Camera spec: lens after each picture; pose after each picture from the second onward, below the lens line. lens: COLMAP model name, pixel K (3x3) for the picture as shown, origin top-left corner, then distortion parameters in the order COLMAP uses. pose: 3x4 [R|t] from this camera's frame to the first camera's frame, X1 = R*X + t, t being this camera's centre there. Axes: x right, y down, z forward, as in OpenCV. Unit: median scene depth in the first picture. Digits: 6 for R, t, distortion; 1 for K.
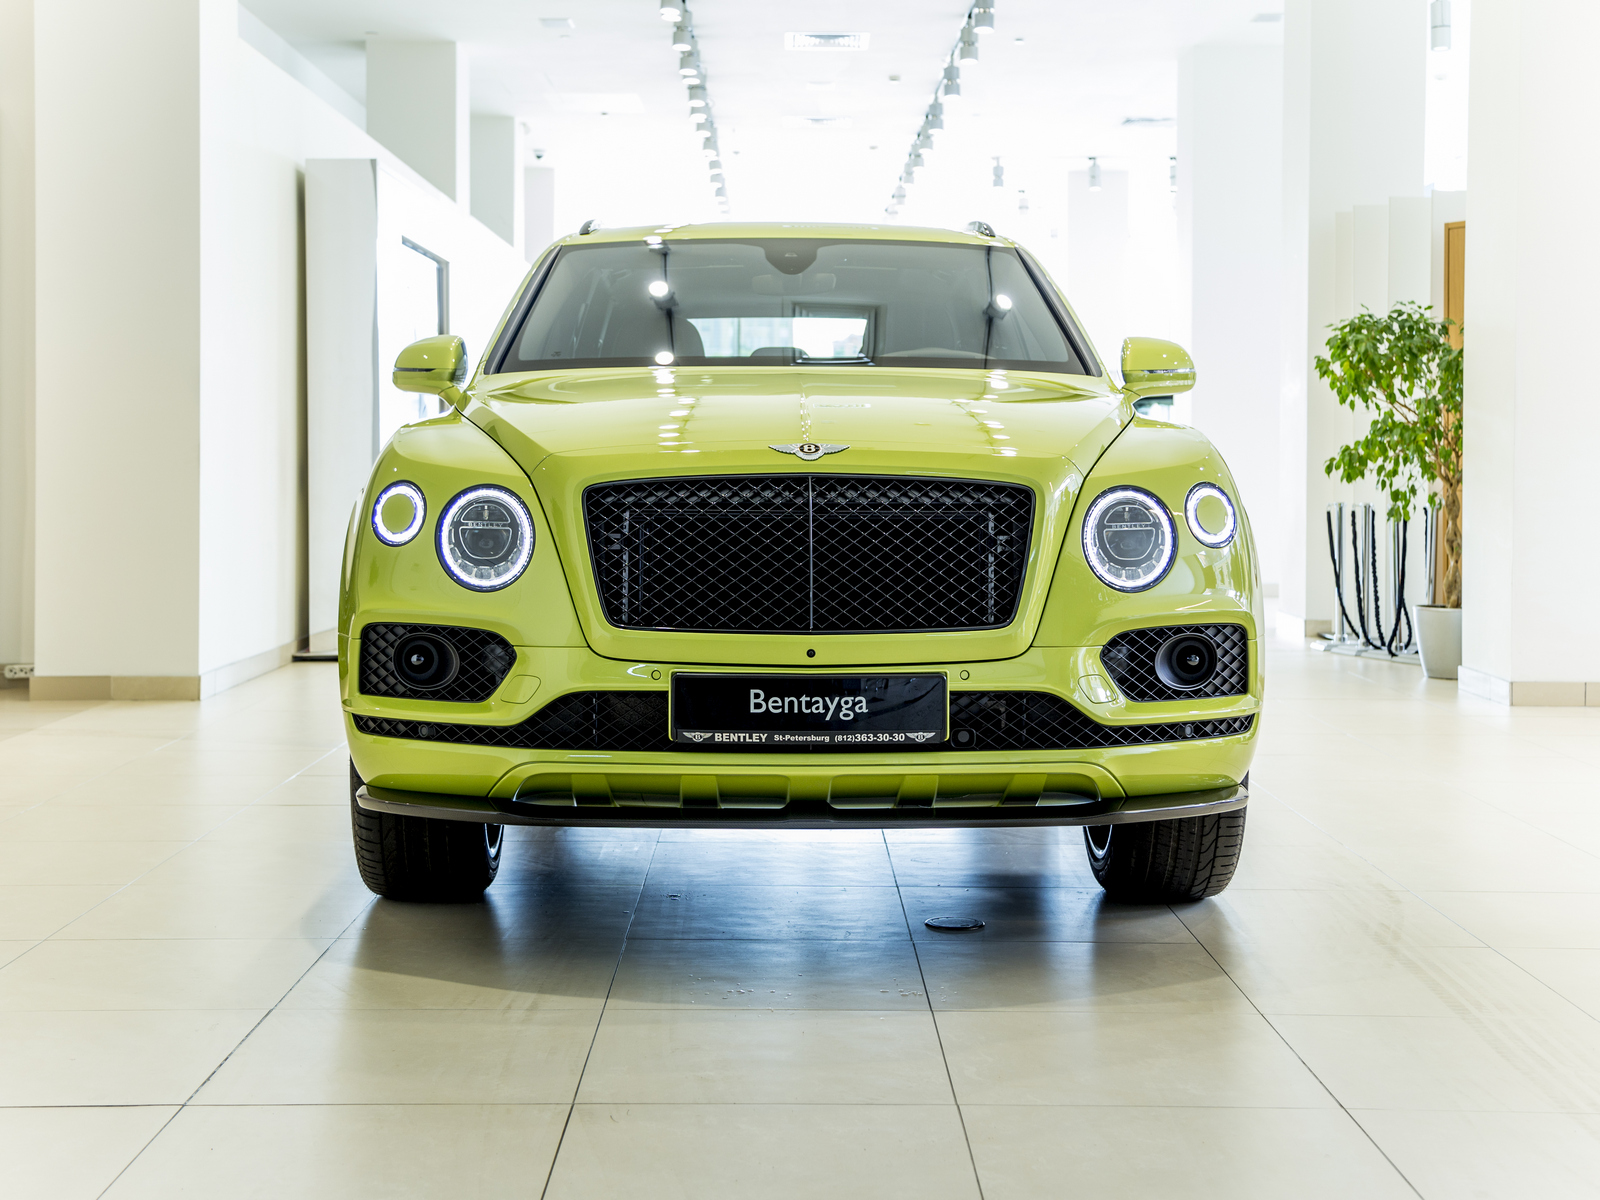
lens RADIAL K [[2025.6, 0, 798.0], [0, 2025.6, 597.0], [0, 0, 1]] dist [-0.022891, 0.000000]
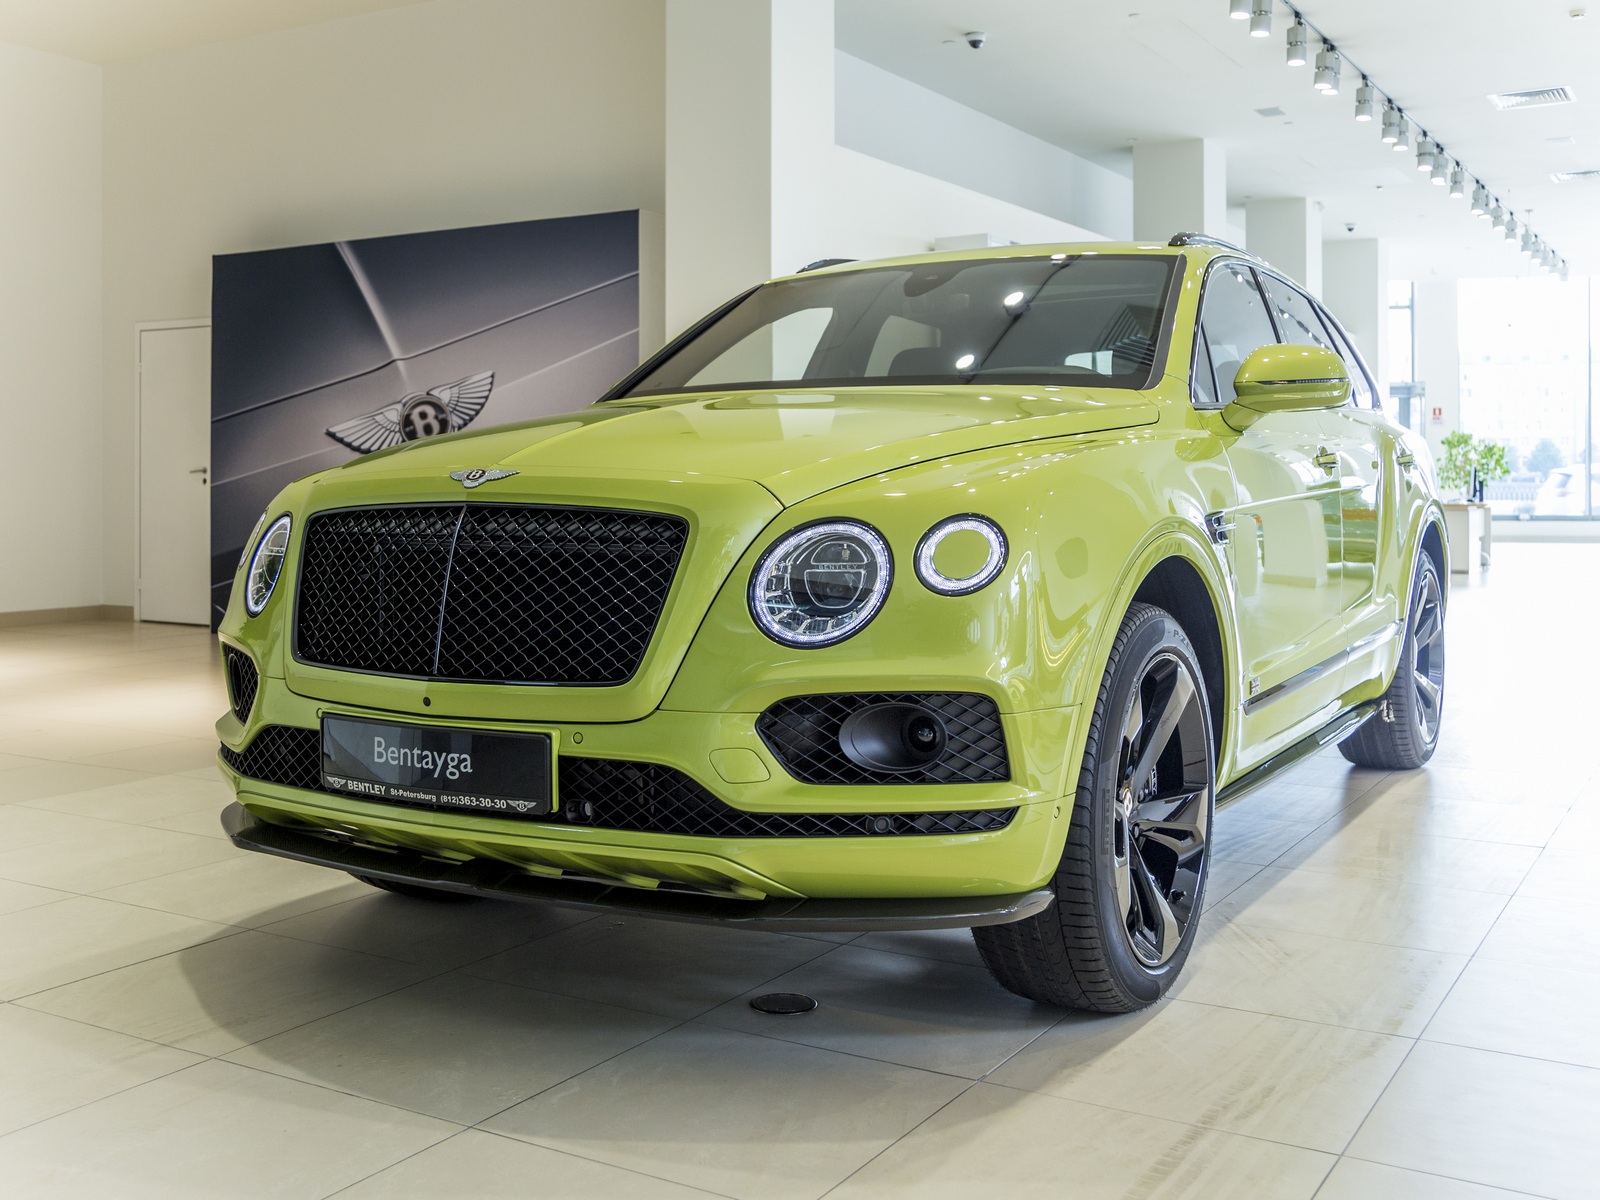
lens RADIAL K [[1496.9, 0, 800.9], [0, 1496.9, 607.2], [0, 0, 1]] dist [0.046712, 0.000000]
pose [[0.868115, 0.035118, -0.495119, 0.465813], [-0.027027, 0.999359, 0.023495, -0.033524], [0.495626, -0.007015, 0.868508, 0.484161]]
